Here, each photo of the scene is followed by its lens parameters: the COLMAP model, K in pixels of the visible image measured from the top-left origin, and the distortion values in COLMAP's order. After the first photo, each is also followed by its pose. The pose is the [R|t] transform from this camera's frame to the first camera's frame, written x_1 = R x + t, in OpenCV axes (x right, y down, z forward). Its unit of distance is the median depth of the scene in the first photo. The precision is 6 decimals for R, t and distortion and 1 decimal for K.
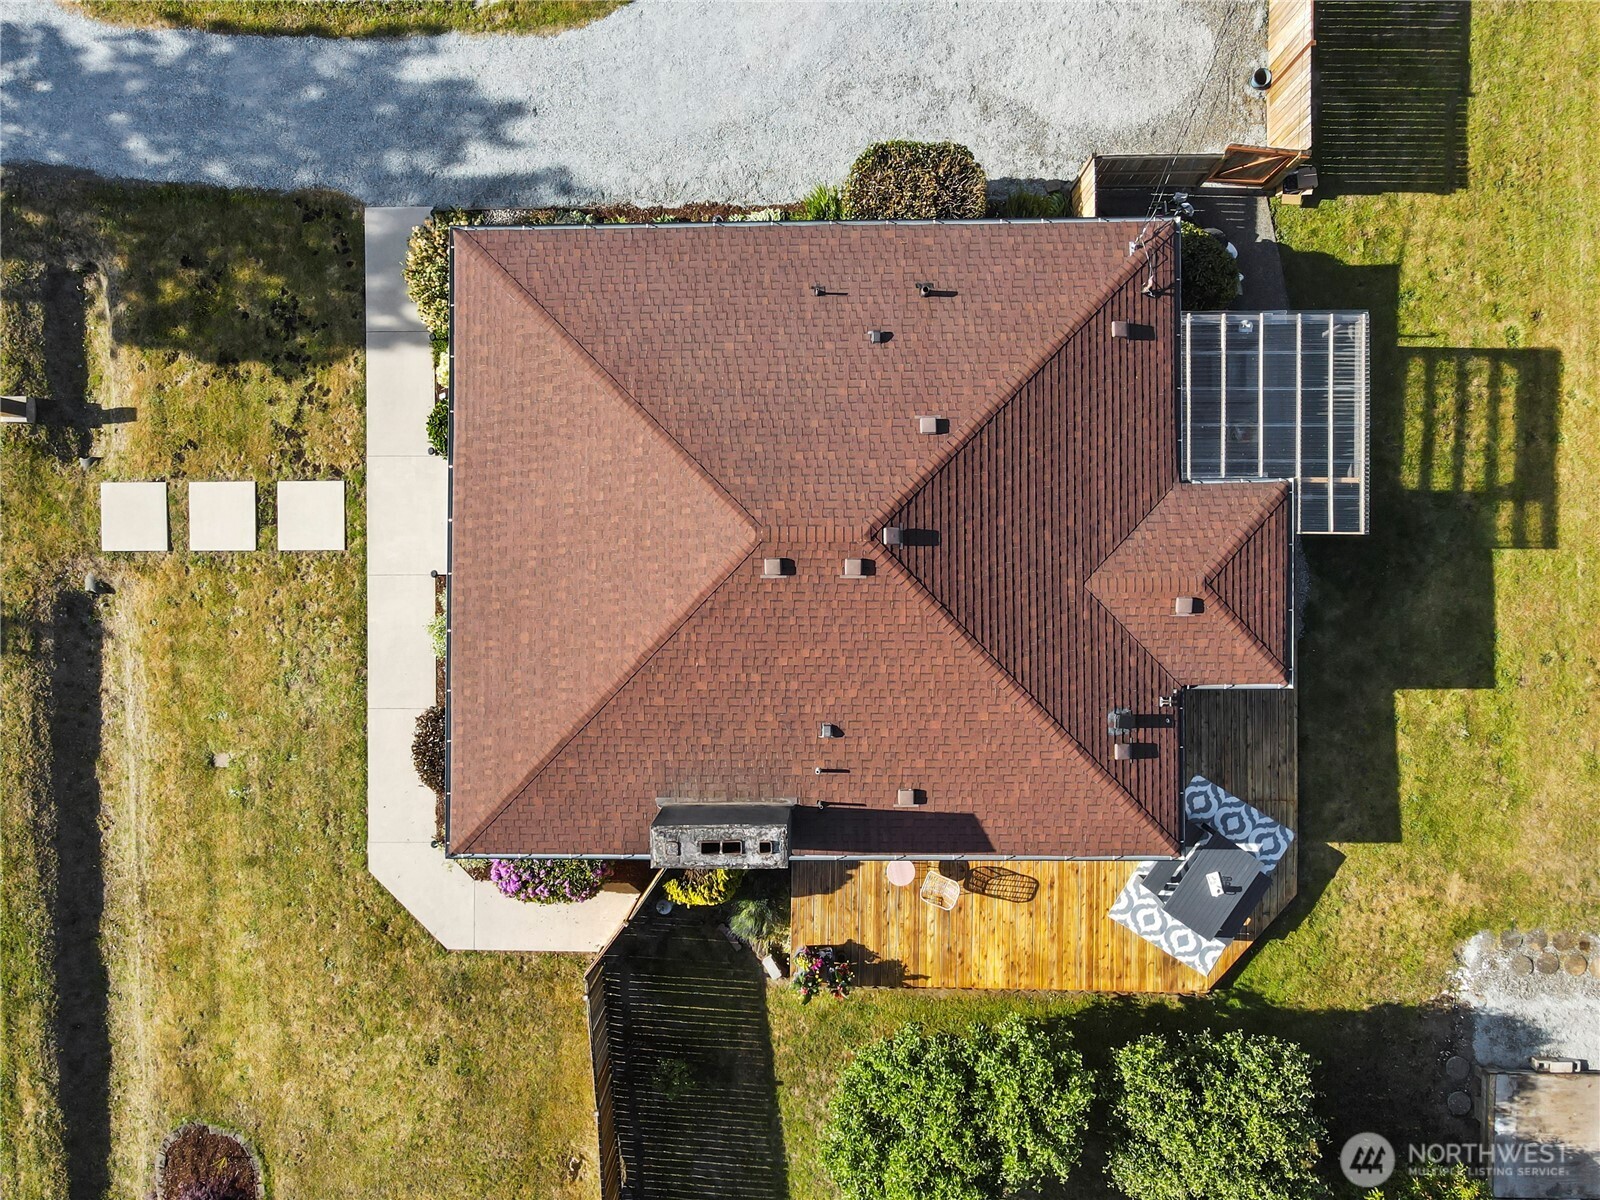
lens RADIAL K [[1216.4, 0, 806.0], [0, 1216.4, 568.3], [0, 0, 1]] dist [-0.013401, 0.039746]
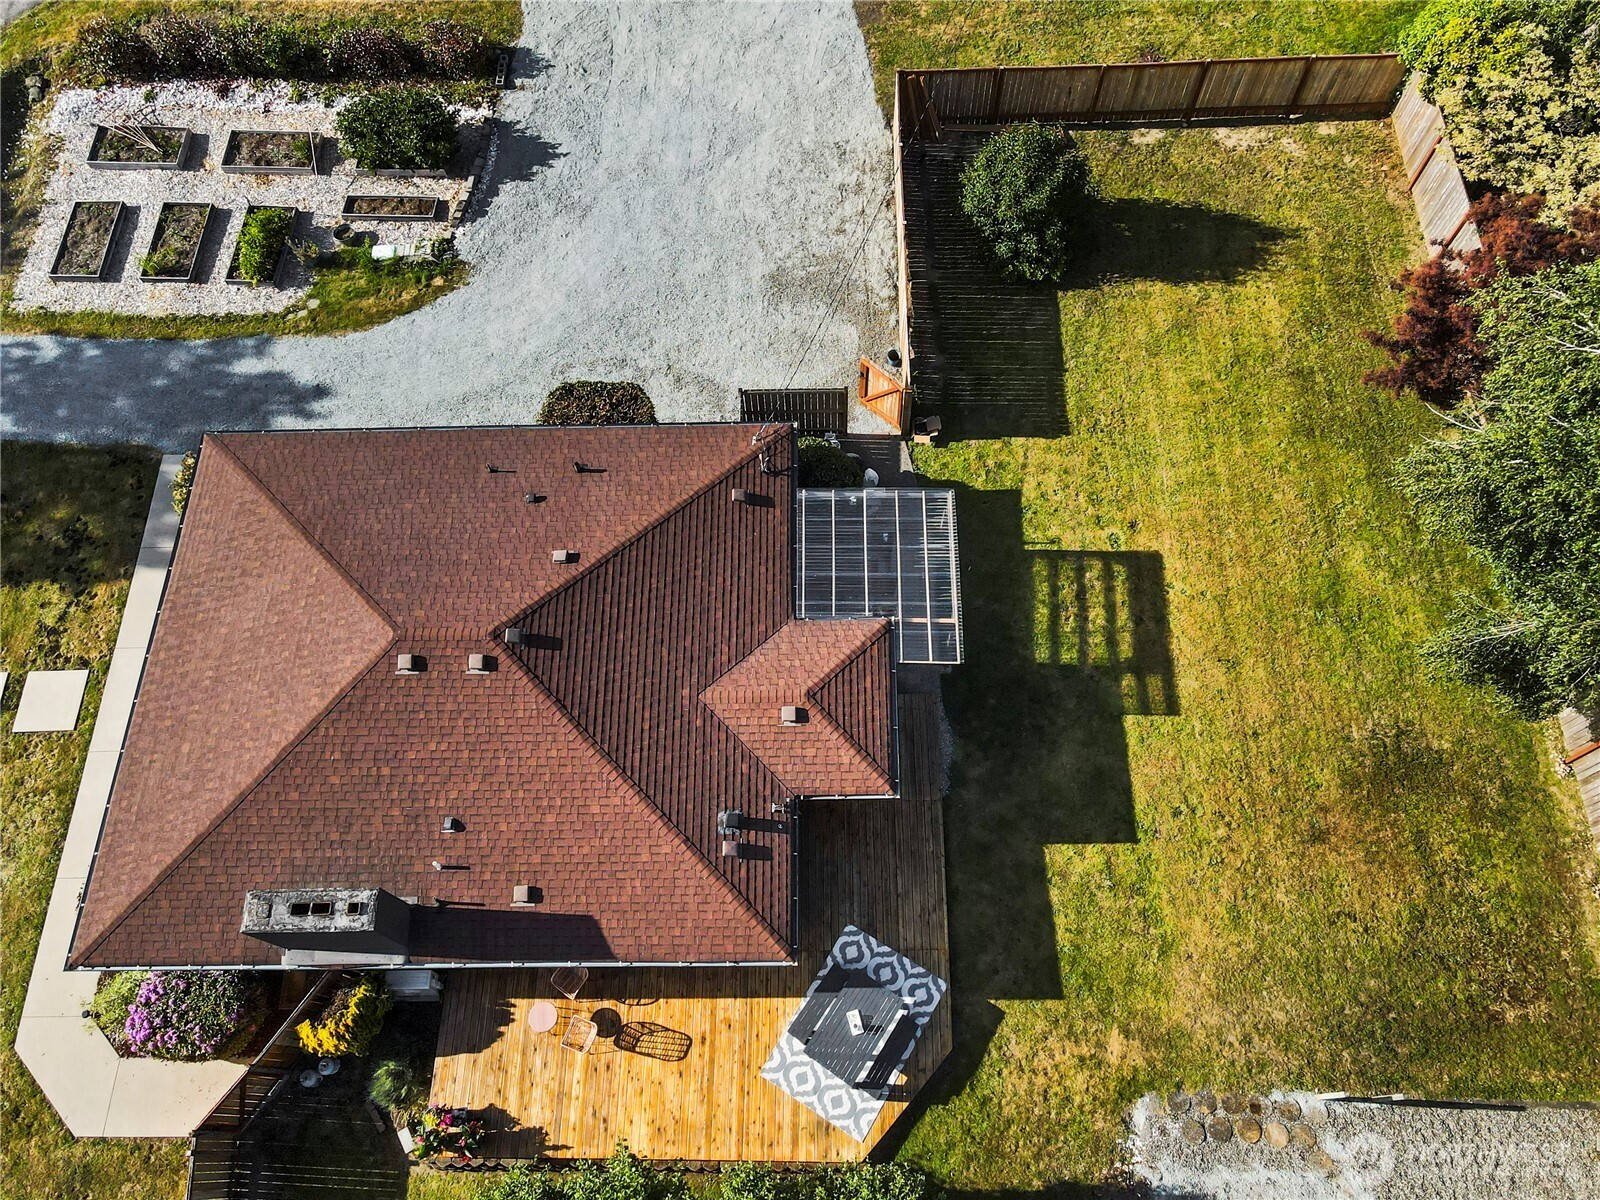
lens RADIAL K [[1216.4, 0, 806.0], [0, 1216.4, 568.3], [0, 0, 1]] dist [-0.013401, 0.039746]
pose [[0.999992, 0.000012, 0.003874, 0.282040], [0.001612, 0.908105, -0.418739, 0.325469], [-0.003523, 0.418742, 0.908098, -0.048654]]
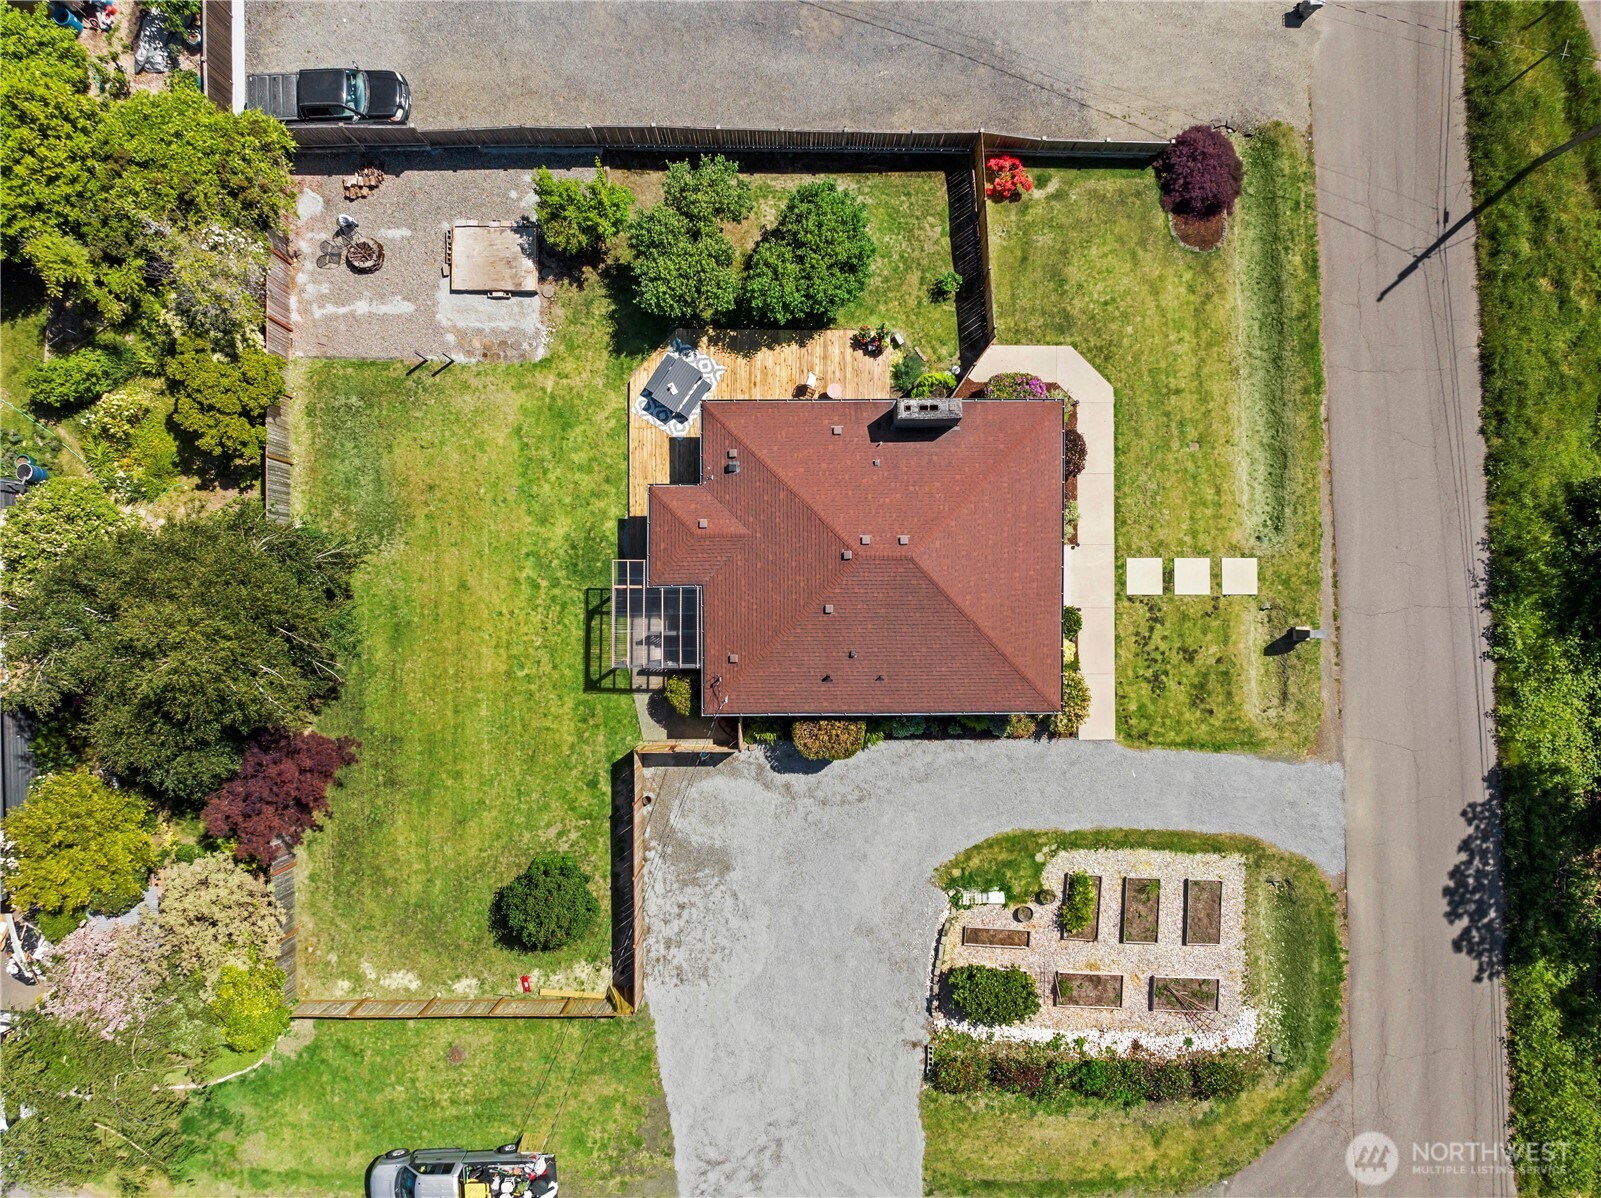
lens RADIAL K [[1138.6, 0, 800.5], [0, 1138.6, 599.0], [0, 0, 1]] dist [-0.058816, -0.000320]
pose [[-0.999773, 0.000300, 0.021294, 0.092560], [-0.000121, -0.999965, 0.008415, -0.099775], [0.021296, 0.008410, 0.999738, -0.813139]]
